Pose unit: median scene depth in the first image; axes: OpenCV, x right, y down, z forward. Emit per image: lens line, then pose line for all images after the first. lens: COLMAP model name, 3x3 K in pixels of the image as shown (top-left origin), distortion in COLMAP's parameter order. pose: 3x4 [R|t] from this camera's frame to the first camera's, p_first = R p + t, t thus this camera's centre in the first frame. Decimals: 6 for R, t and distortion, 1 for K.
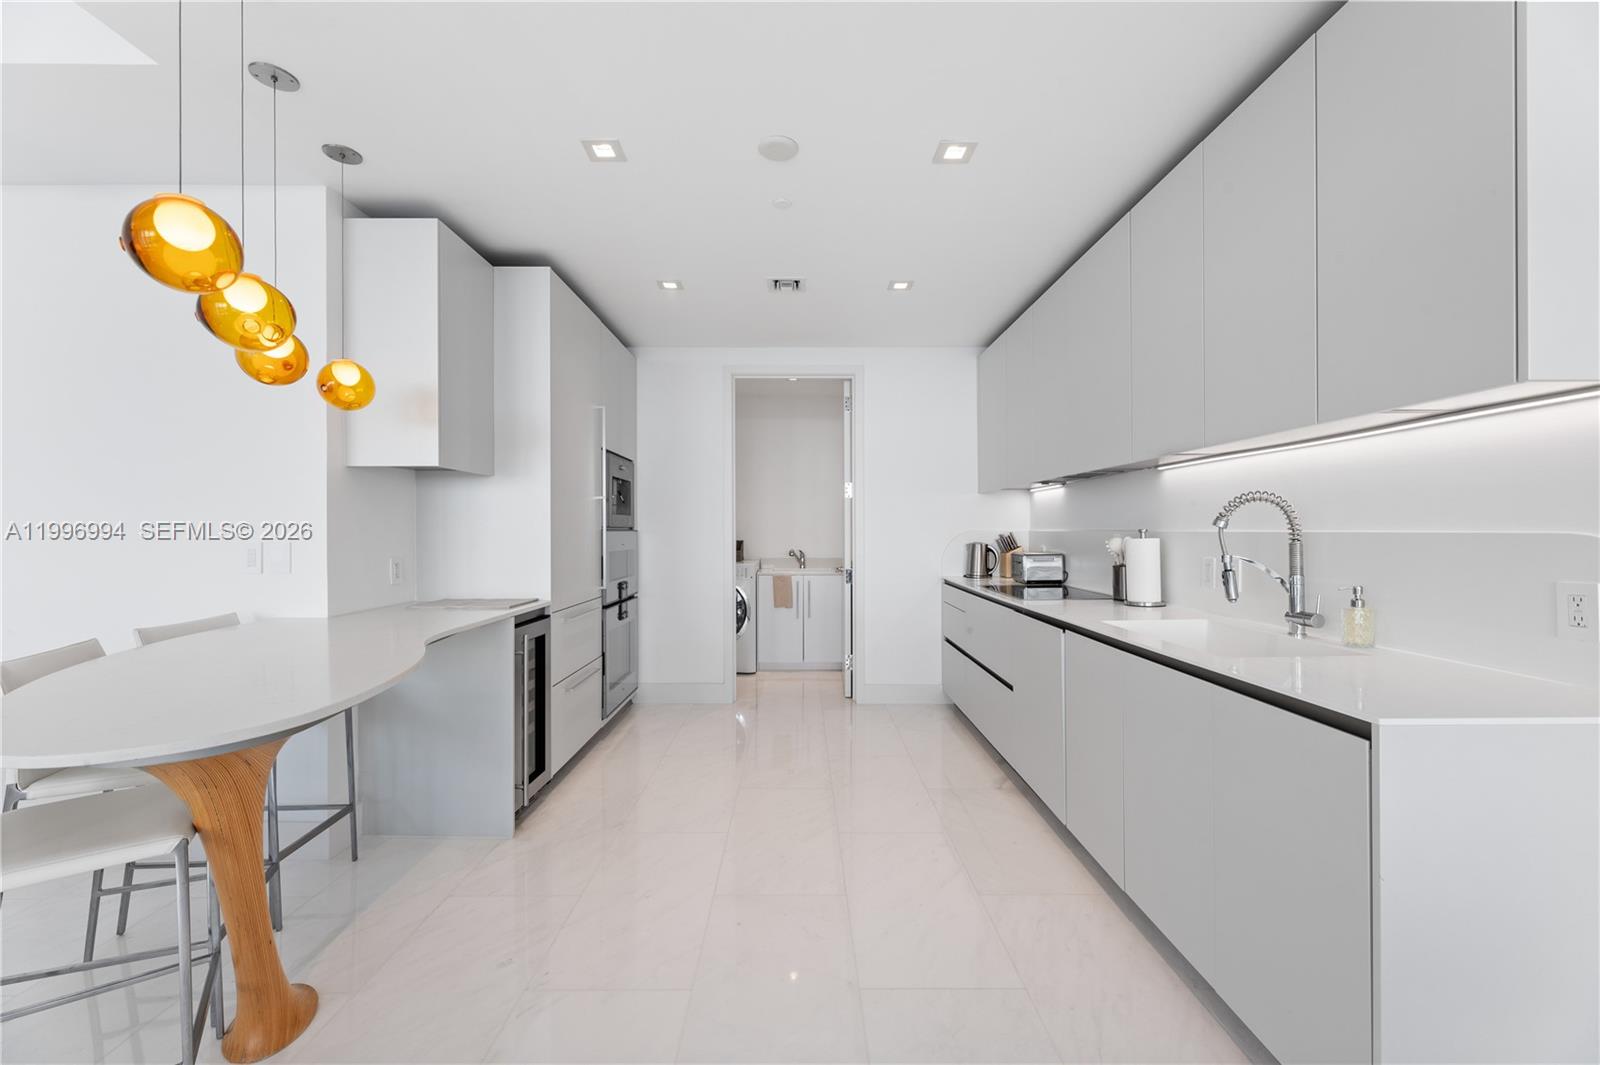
lens RADIAL K [[644.6, 0, 804.6], [0, 644.6, 527.4], [0, 0, 1]] dist [0.003004, -0.000367]
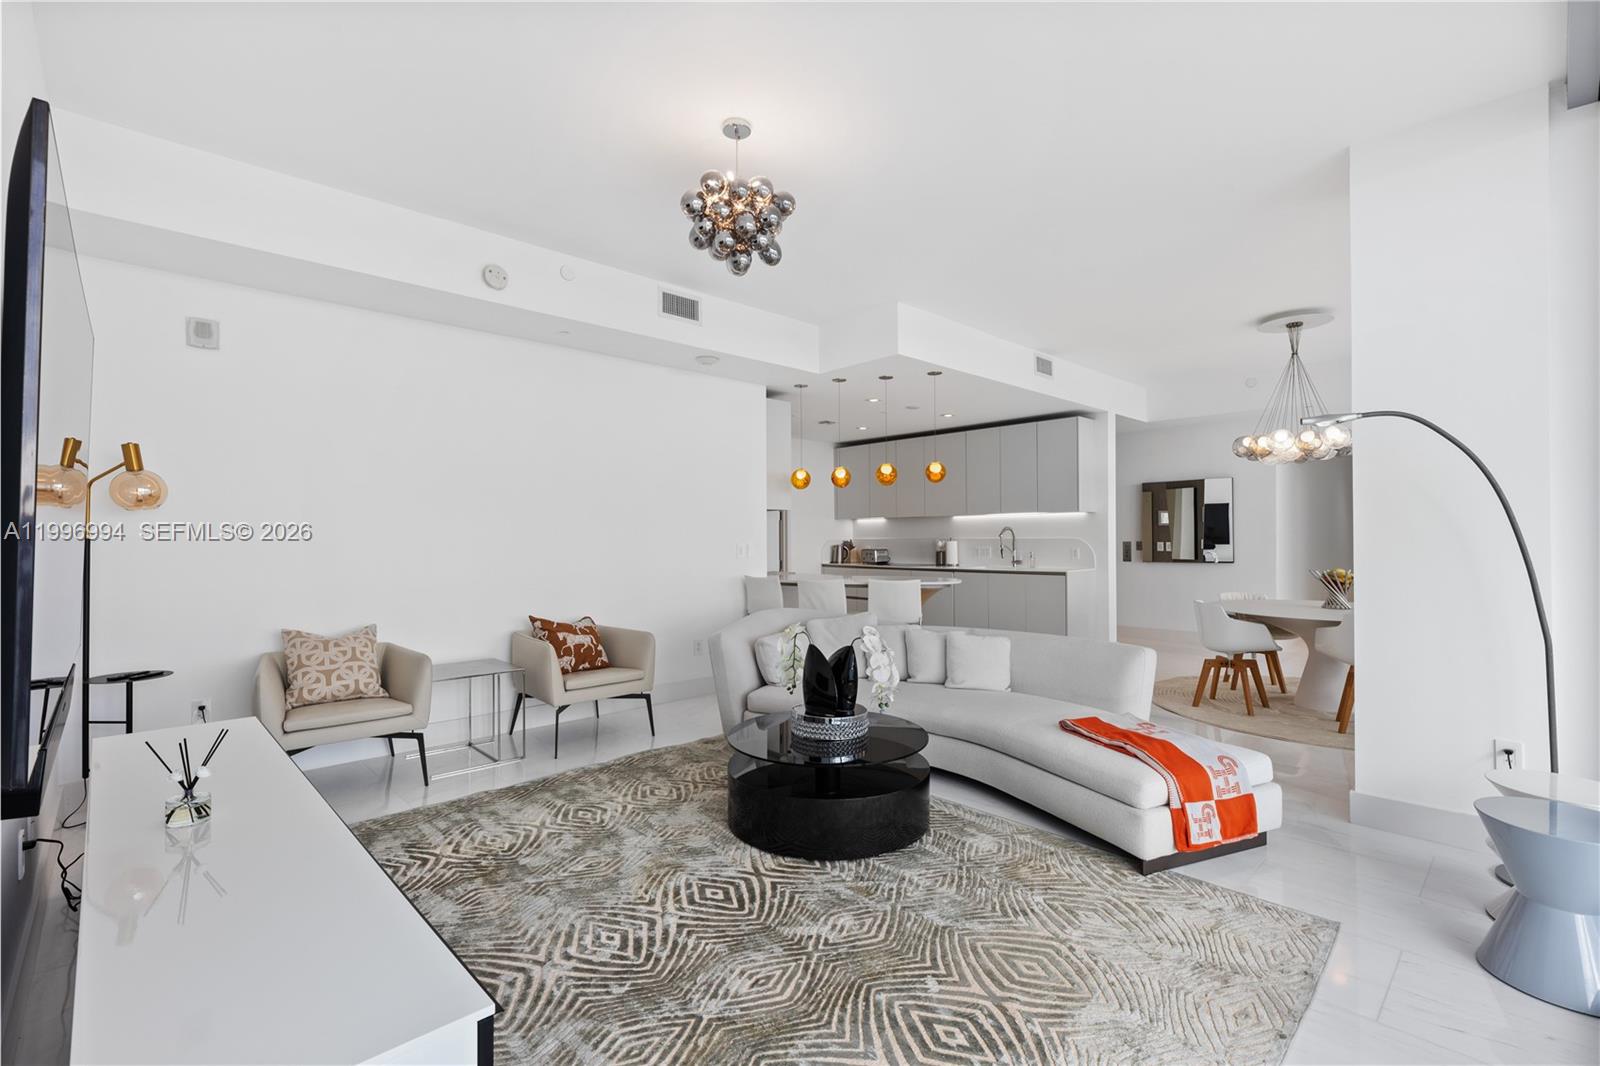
lens RADIAL K [[717.1, 0, 806.0], [0, 717.1, 528.3], [0, 0, 1]] dist [-0.002116, -0.000338]
pose [[0.733129, 0.009223, 0.680027, -1.421088], [0.000583, 0.999899, -0.014191, 0.003629], [-0.680089, 0.010800, 0.733050, -0.571653]]
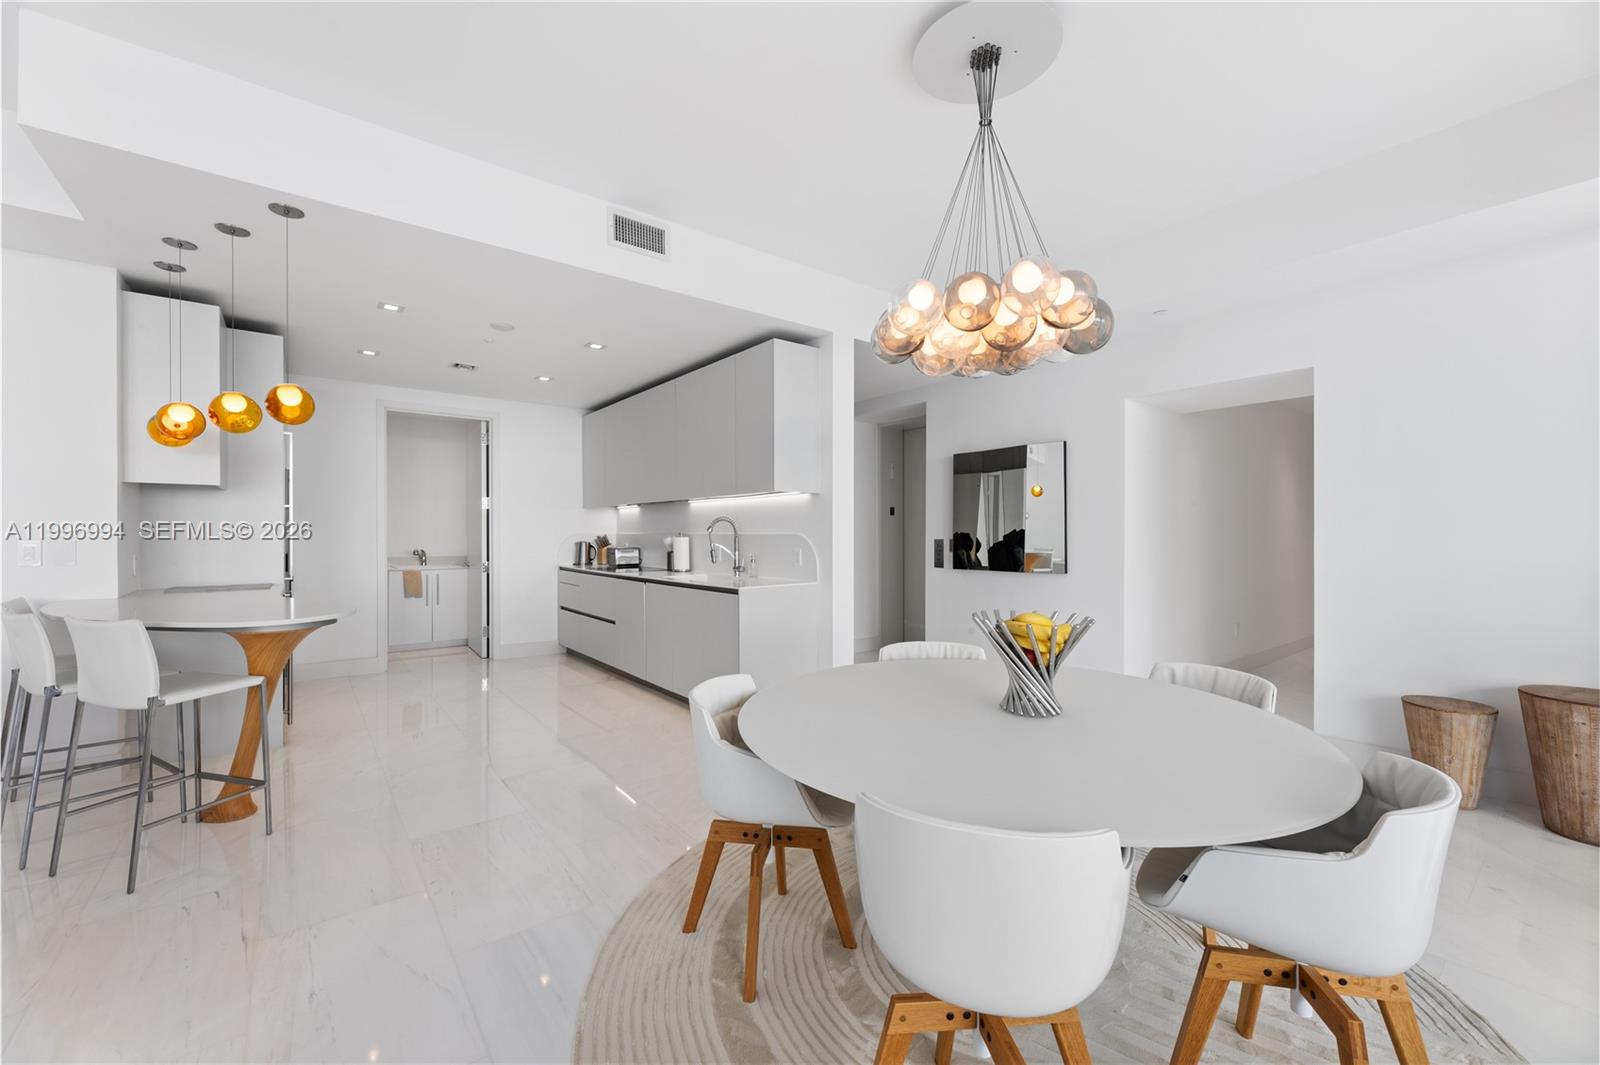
lens RADIAL K [[644.6, 0, 801.4], [0, 644.6, 533.4], [0, 0, 1]] dist [0.003004, -0.000367]
pose [[0.793593, 0.003049, 0.608441, -0.267336], [-0.004636, 0.999989, 0.001035, 0.001062], [-0.608431, -0.003642, 0.793598, -0.549183]]
